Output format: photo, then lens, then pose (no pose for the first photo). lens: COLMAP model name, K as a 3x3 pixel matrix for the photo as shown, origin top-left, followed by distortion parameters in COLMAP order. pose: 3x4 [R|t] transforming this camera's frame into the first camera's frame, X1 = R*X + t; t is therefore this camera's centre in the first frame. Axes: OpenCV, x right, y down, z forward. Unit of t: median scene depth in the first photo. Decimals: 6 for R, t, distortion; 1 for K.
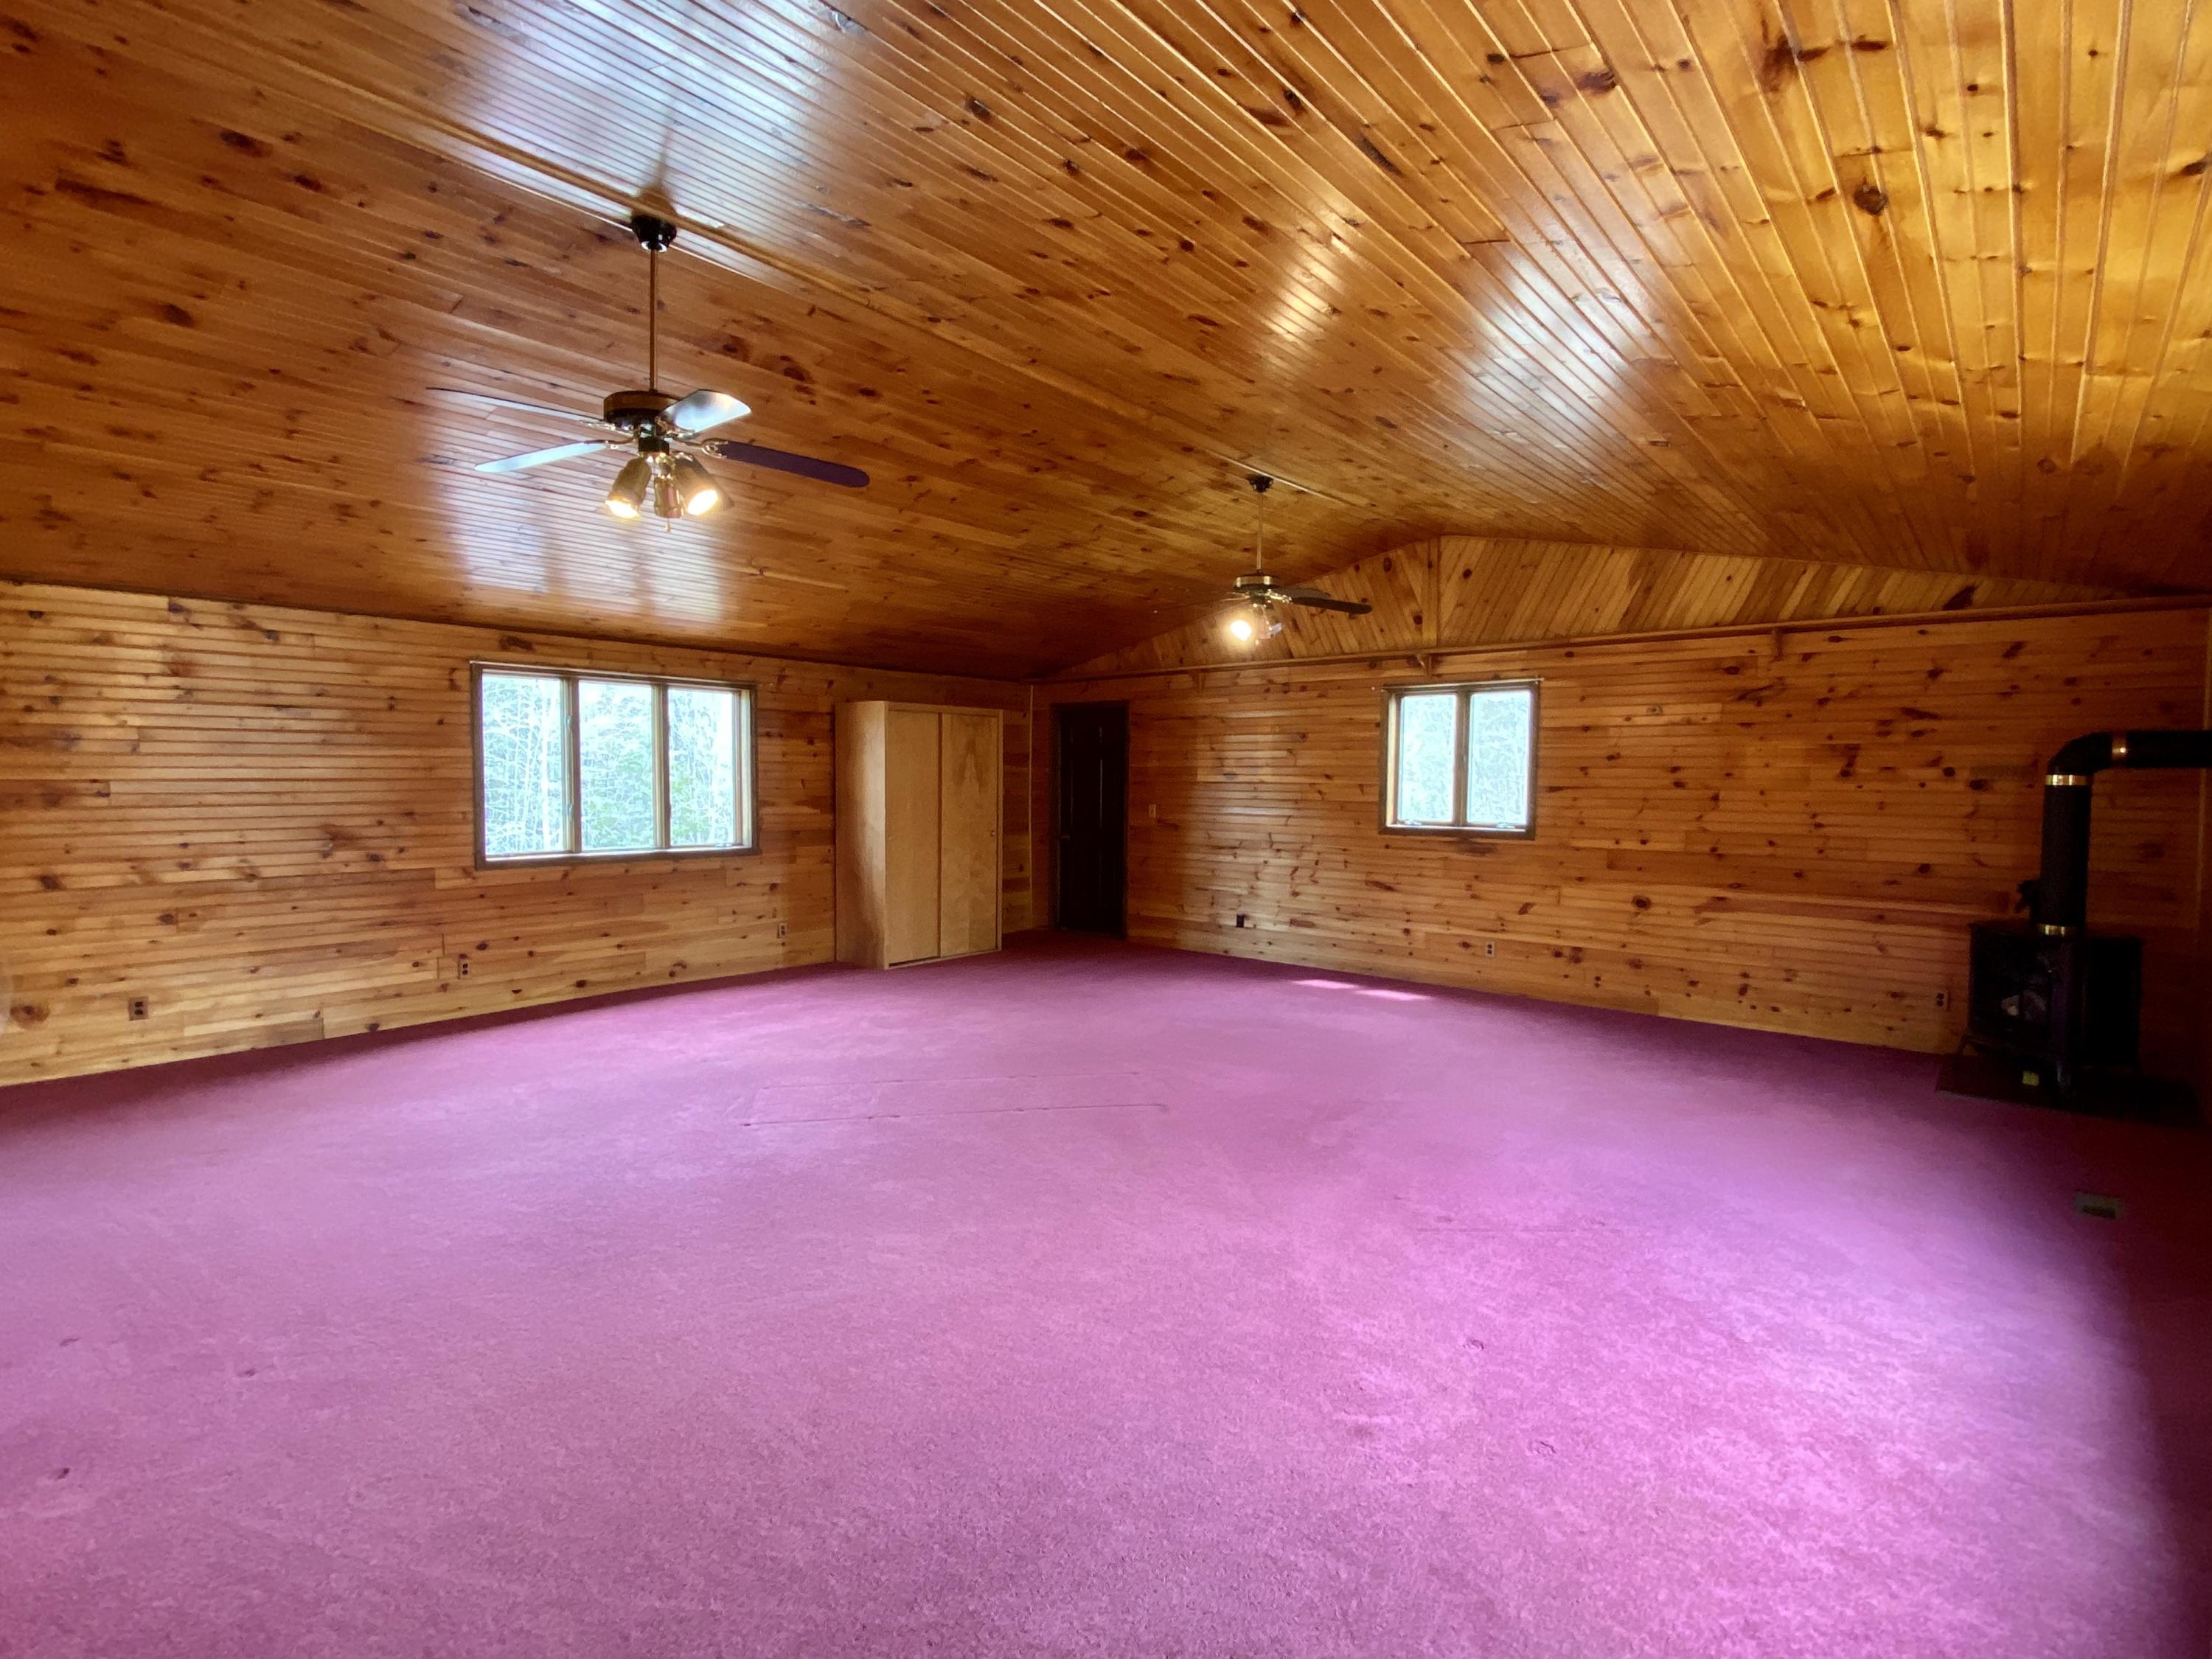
lens RADIAL K [[1081.7, 0, 1104.8], [0, 1081.7, 824.8], [0, 0, 1]] dist [0.001697, -0.000608]
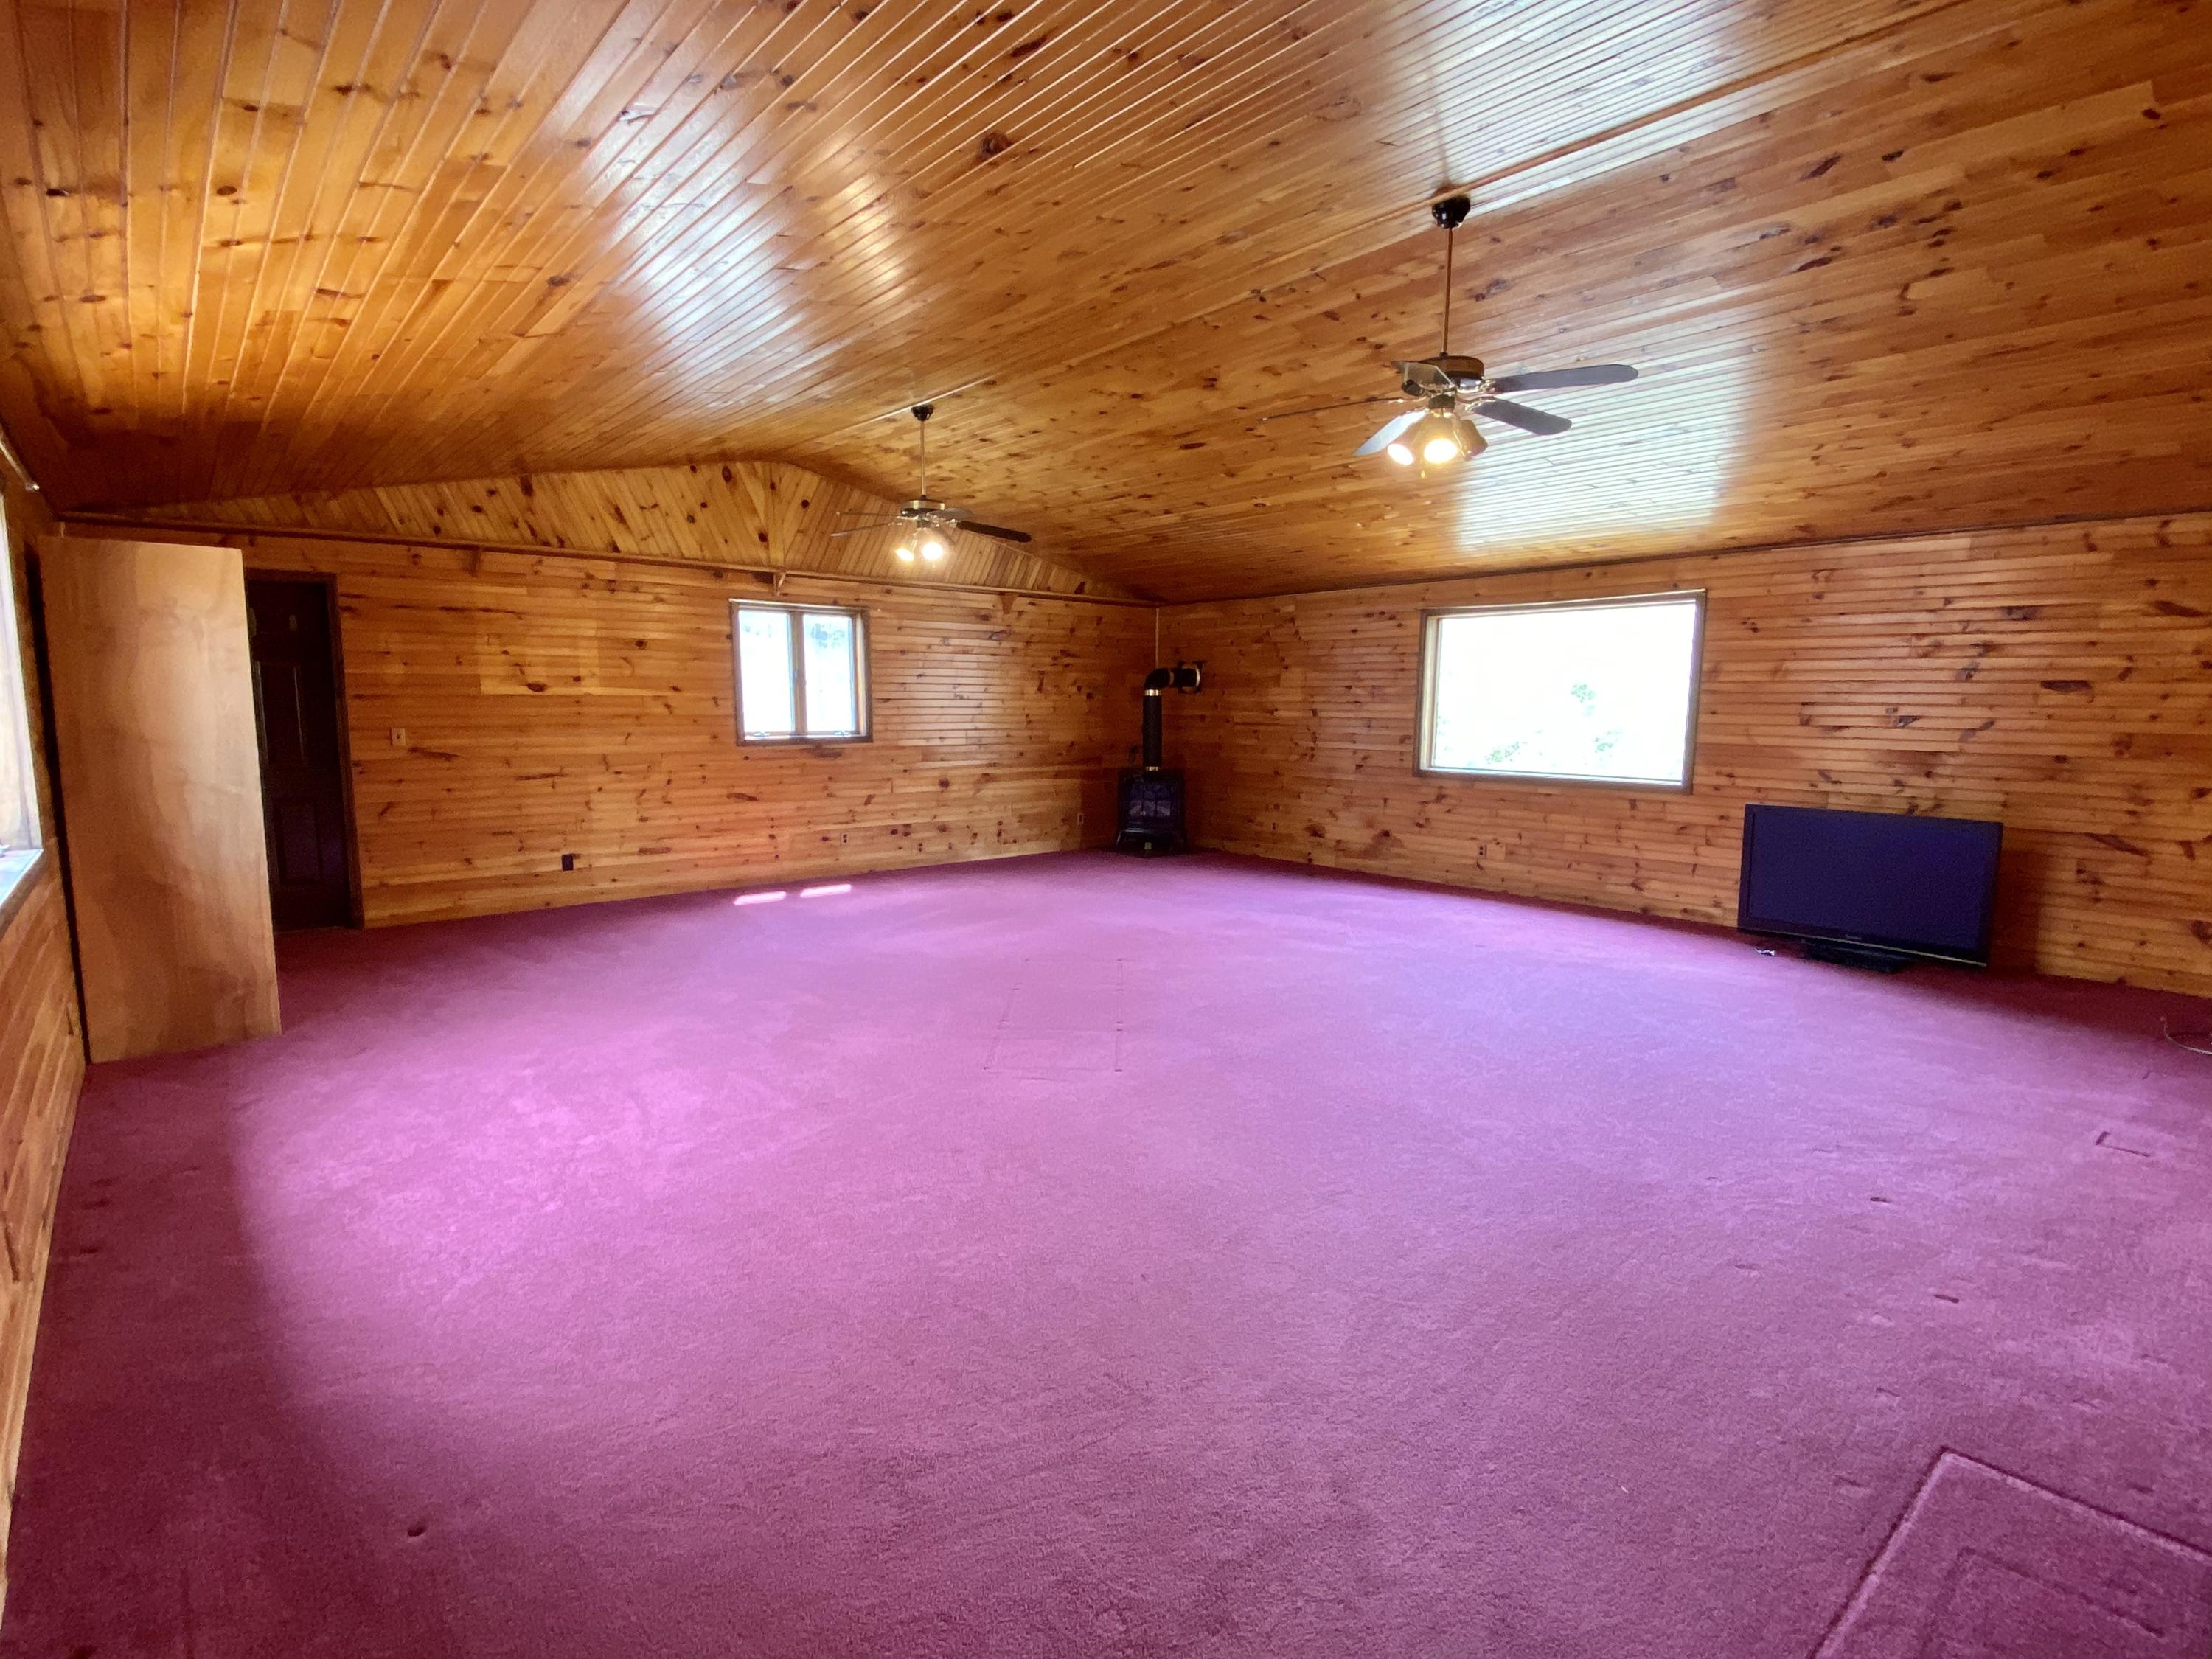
lens RADIAL K [[1081.7, 0, 1105.3], [0, 1081.7, 835.4], [0, 0, 1]] dist [0.001697, -0.000608]
pose [[0.137380, -0.126048, 0.982466, -0.725870], [0.043316, 0.991686, 0.121174, -0.017498], [-0.989571, 0.025910, 0.141698, 0.536508]]
